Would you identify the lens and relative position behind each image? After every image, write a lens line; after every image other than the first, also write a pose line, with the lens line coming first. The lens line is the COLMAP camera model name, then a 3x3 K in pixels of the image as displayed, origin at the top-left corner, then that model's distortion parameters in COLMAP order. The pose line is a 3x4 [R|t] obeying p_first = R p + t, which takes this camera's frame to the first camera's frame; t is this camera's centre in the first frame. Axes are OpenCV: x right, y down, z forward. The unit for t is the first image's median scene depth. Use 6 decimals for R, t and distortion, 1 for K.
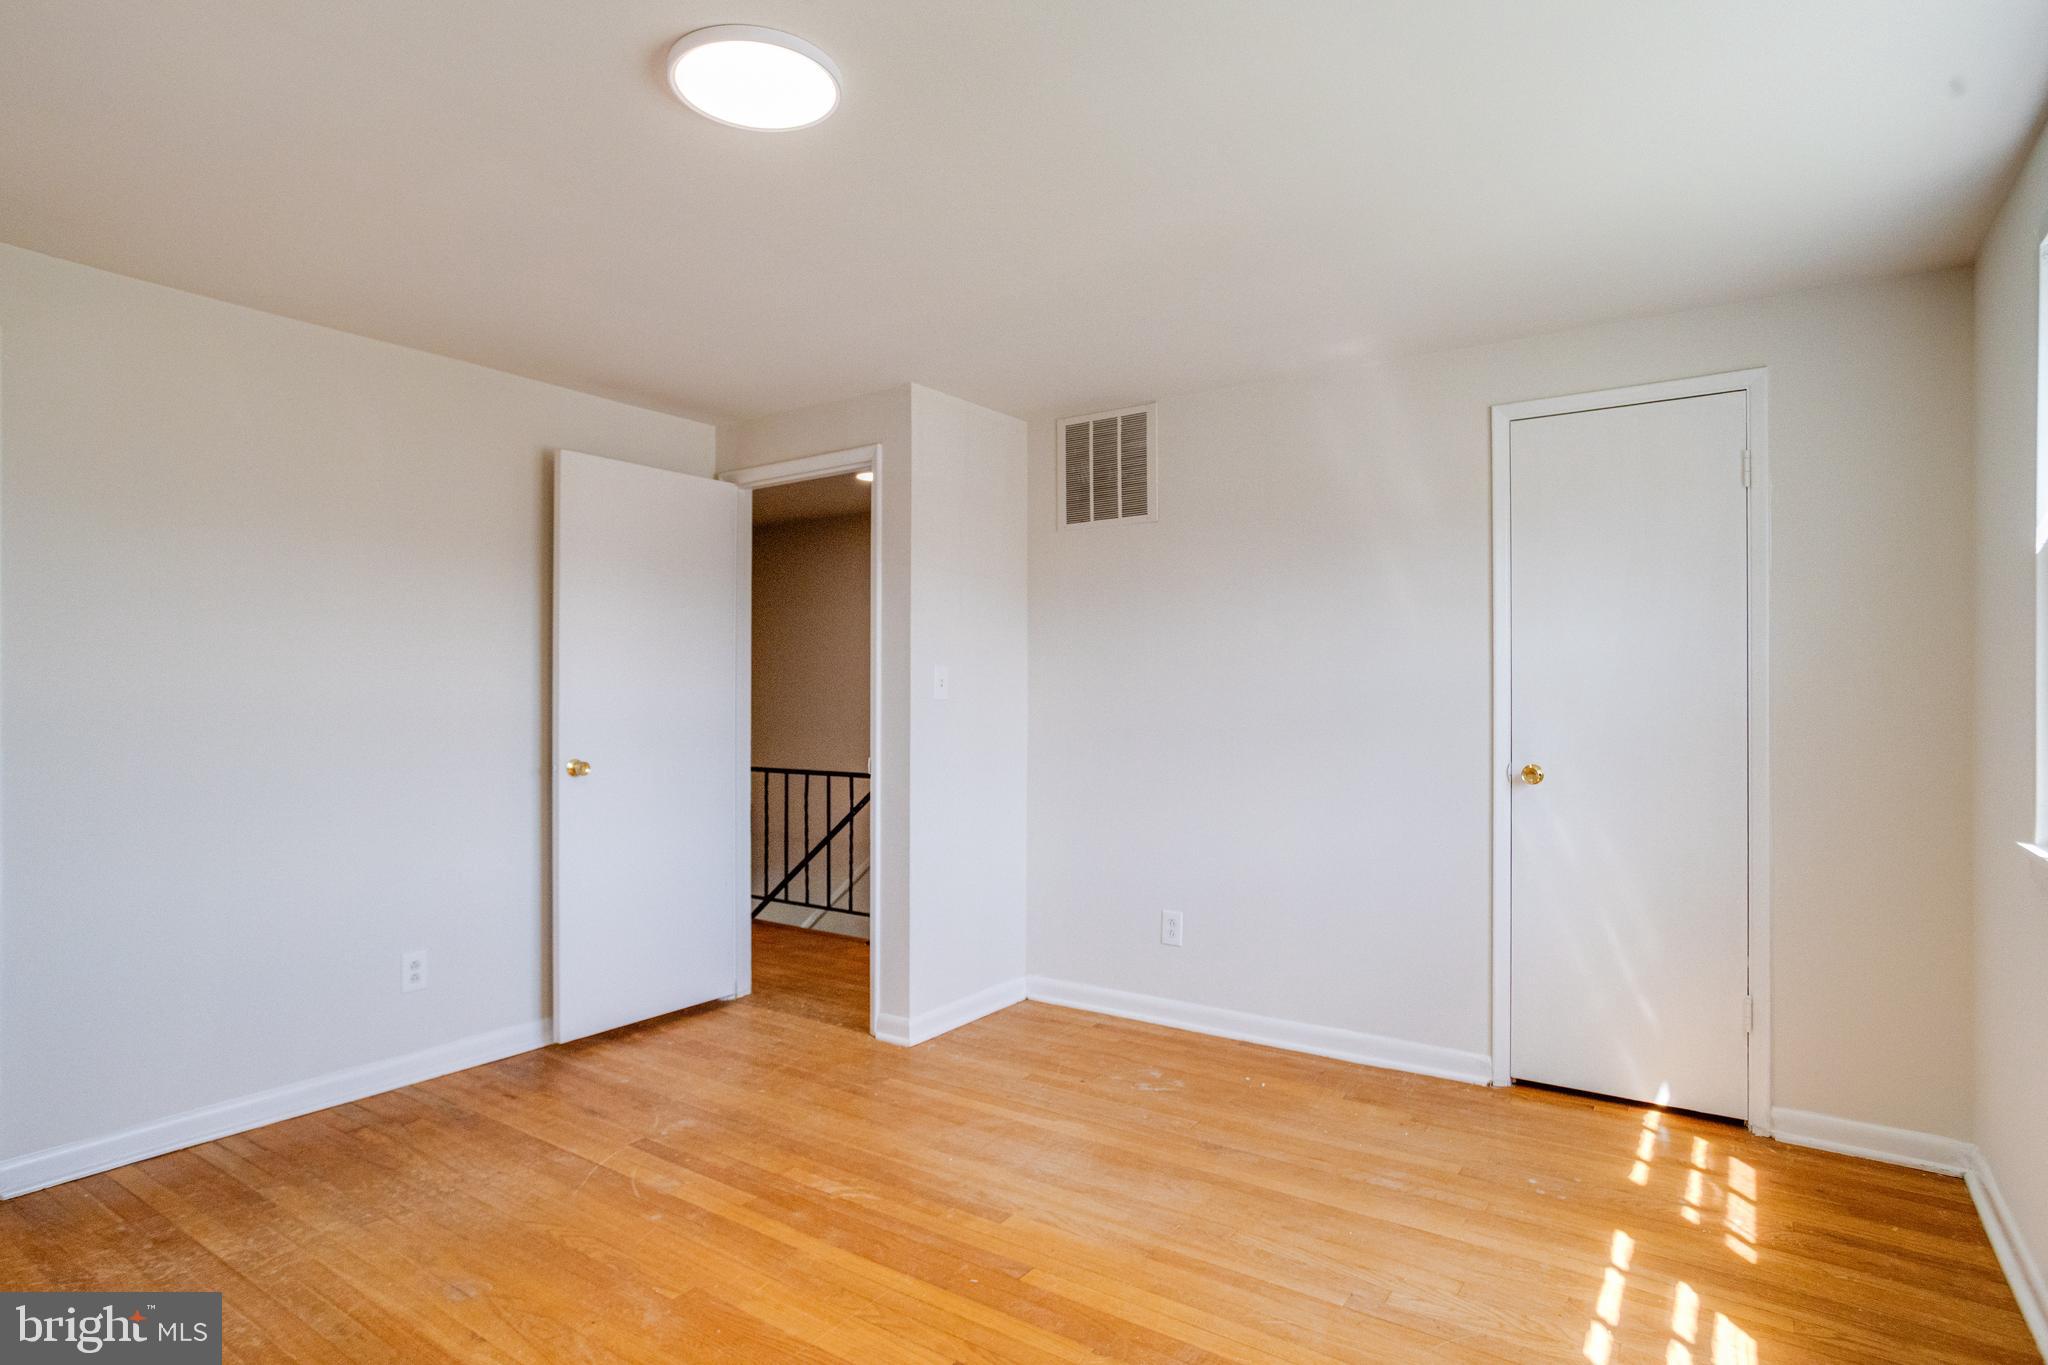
lens RADIAL K [[1085.2, 0, 1011.3], [0, 1085.2, 677.1], [0, 0, 1]] dist [-0.051073, 0.037674]
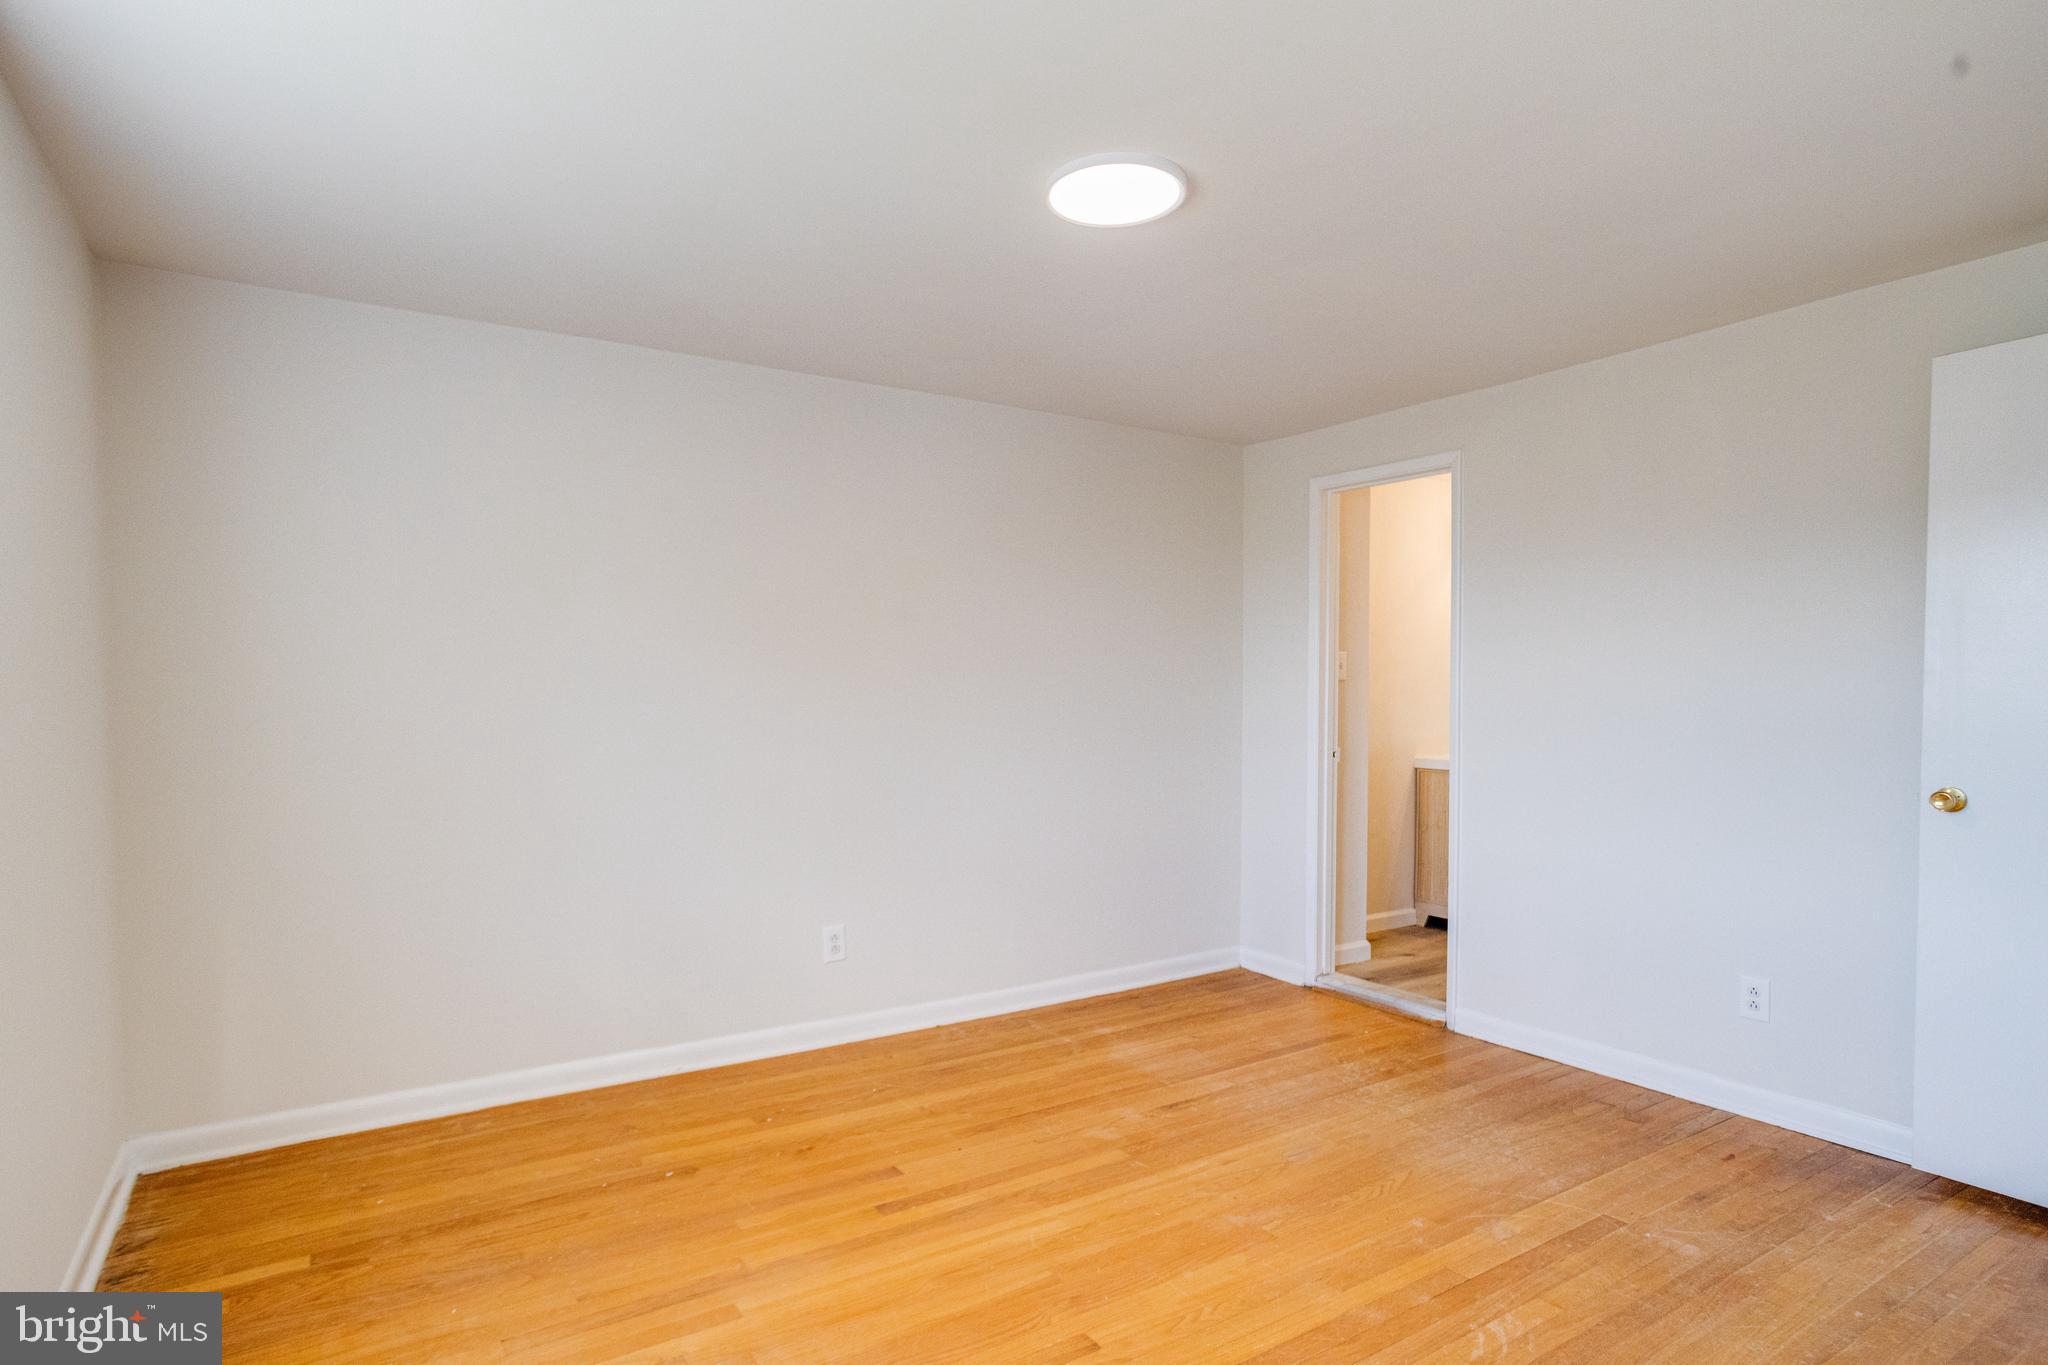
lens RADIAL K [[1087.2, 0, 1012.0], [0, 1087.2, 727.5], [0, 0, 1]] dist [-0.049205, 0.039397]
pose [[-0.368566, 0.024644, -0.929275, 0.542421], [0.015000, 0.999676, 0.020561, 0.013606], [0.929480, -0.006361, -0.368817, 0.766973]]
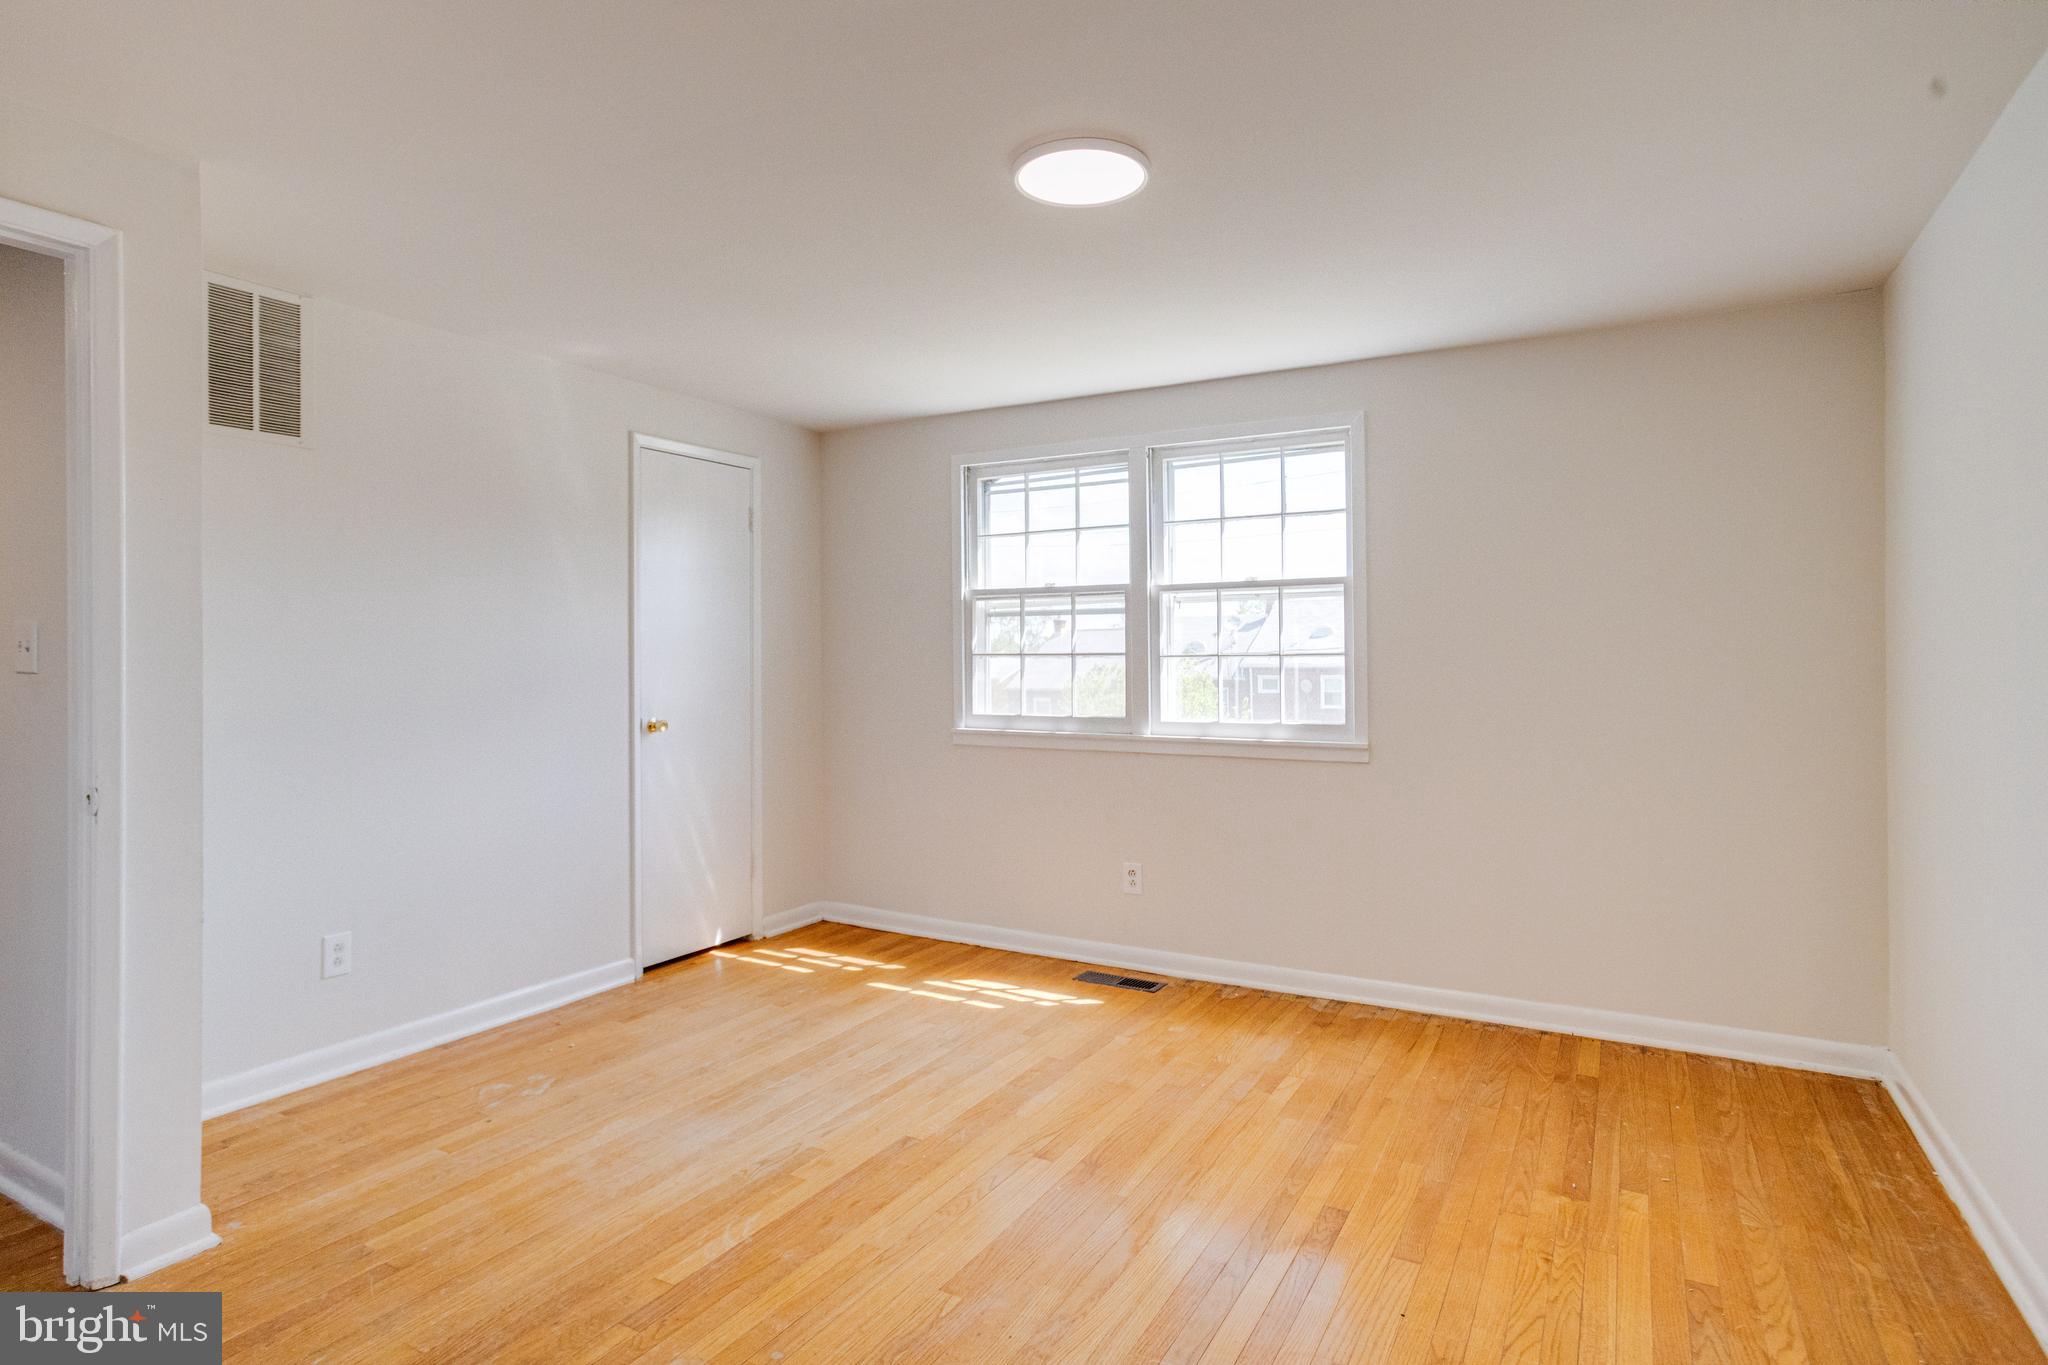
lens RADIAL K [[1097.8, 0, 1009.1], [0, 1097.8, 631.6], [0, 0, 1]] dist [-0.057204, 0.041933]
pose [[-0.092793, 0.021783, 0.995447, -0.847745], [-0.011800, 0.999666, -0.022975, 0.002028], [-0.995615, -0.013878, -0.092505, 0.687361]]
